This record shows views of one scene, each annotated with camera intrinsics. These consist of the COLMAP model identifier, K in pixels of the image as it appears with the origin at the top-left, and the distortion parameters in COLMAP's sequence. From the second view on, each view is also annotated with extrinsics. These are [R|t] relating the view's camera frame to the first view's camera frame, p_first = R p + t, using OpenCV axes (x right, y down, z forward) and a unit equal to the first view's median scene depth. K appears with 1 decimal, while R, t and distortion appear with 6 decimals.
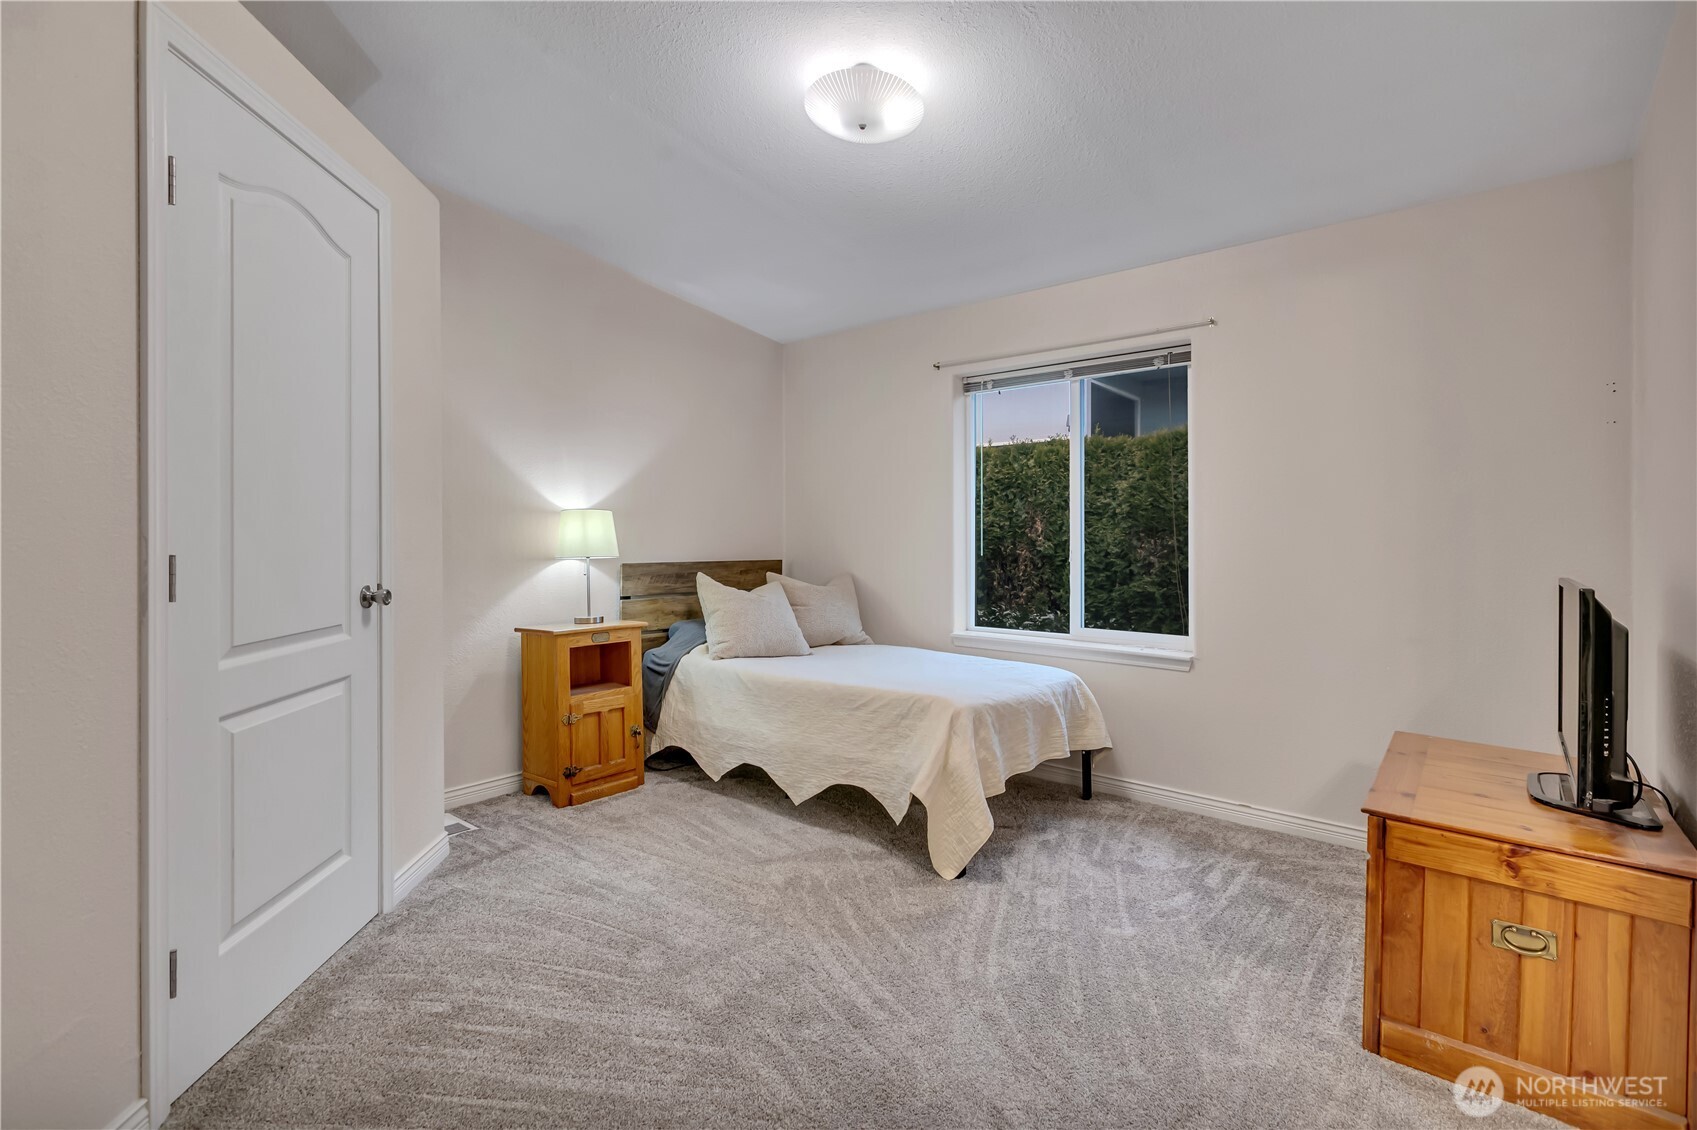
lens RADIAL K [[781.1, 0, 847.2], [0, 781.1, 536.4], [0, 0, 1]] dist [0.000929, -0.000878]
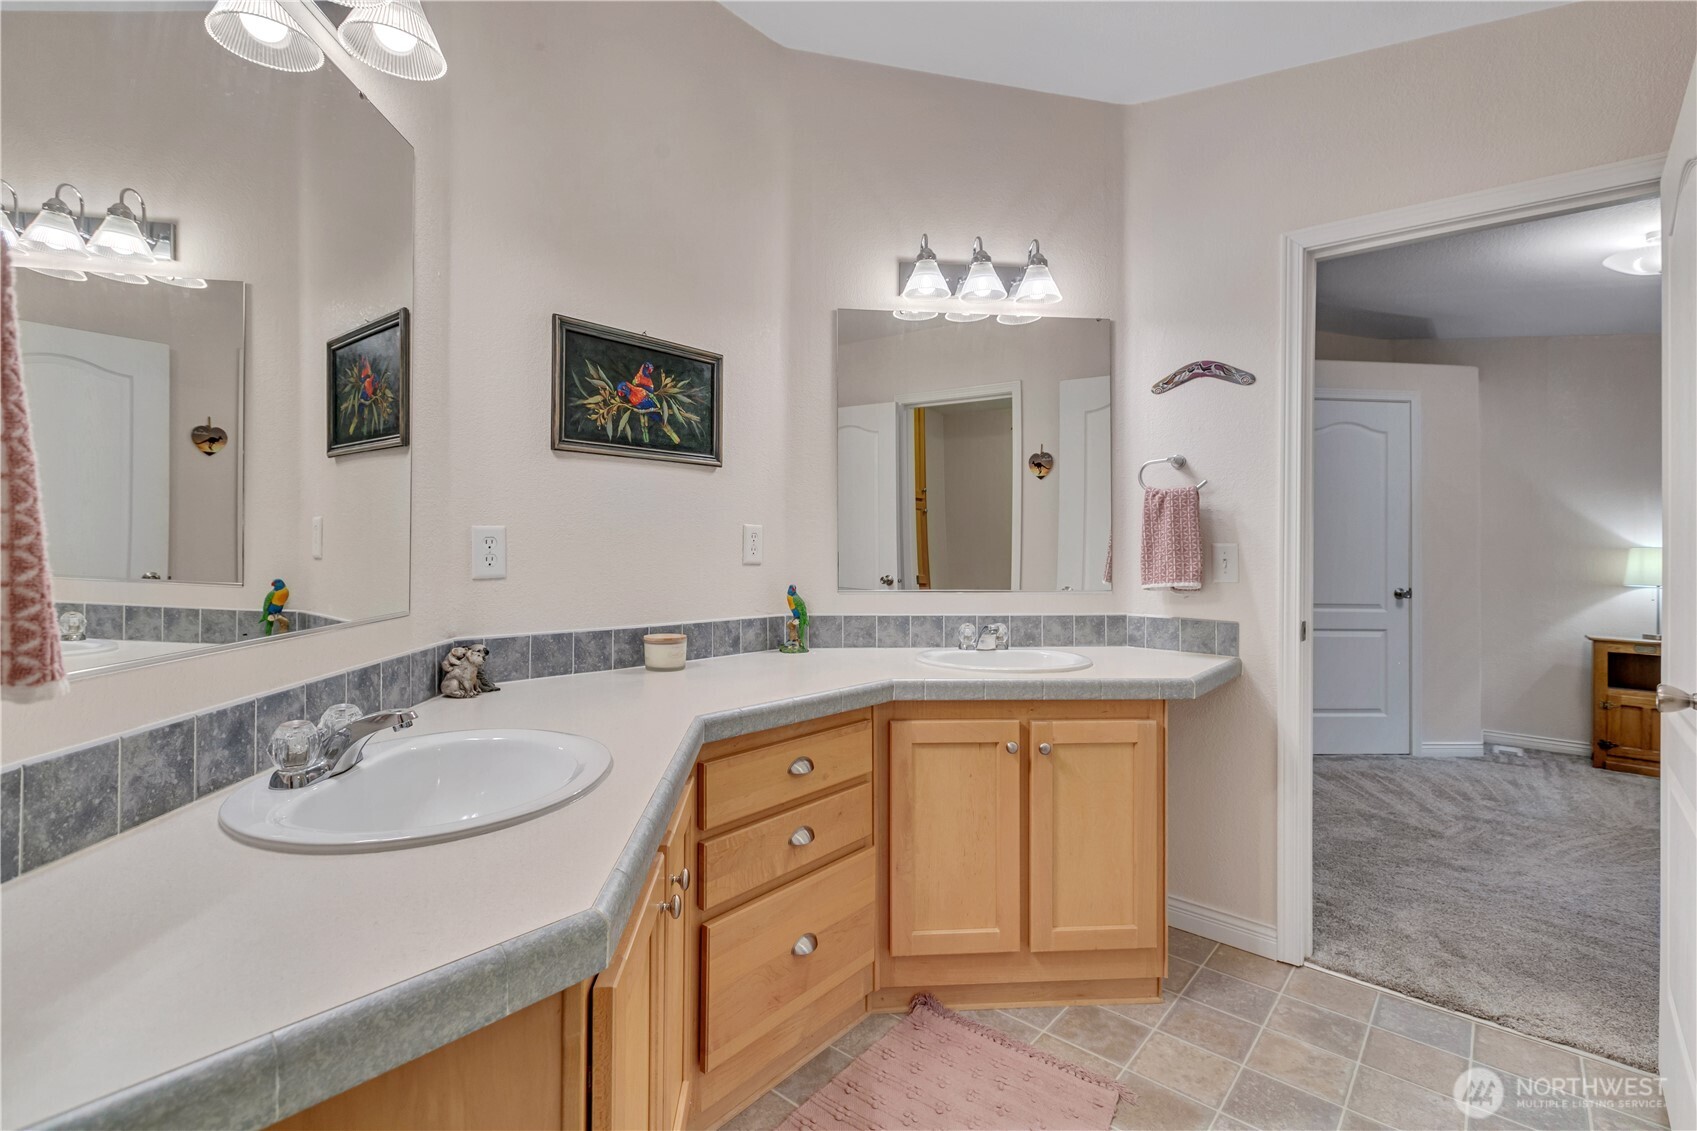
lens RADIAL K [[781.1, 0, 847.2], [0, 781.1, 536.9], [0, 0, 1]] dist [0.000929, -0.000878]
pose [[0.003998, -0.008025, -0.999960, 0.976567], [-0.020423, 0.999759, -0.008105, -0.017253], [0.999783, 0.020454, 0.003833, -0.312273]]
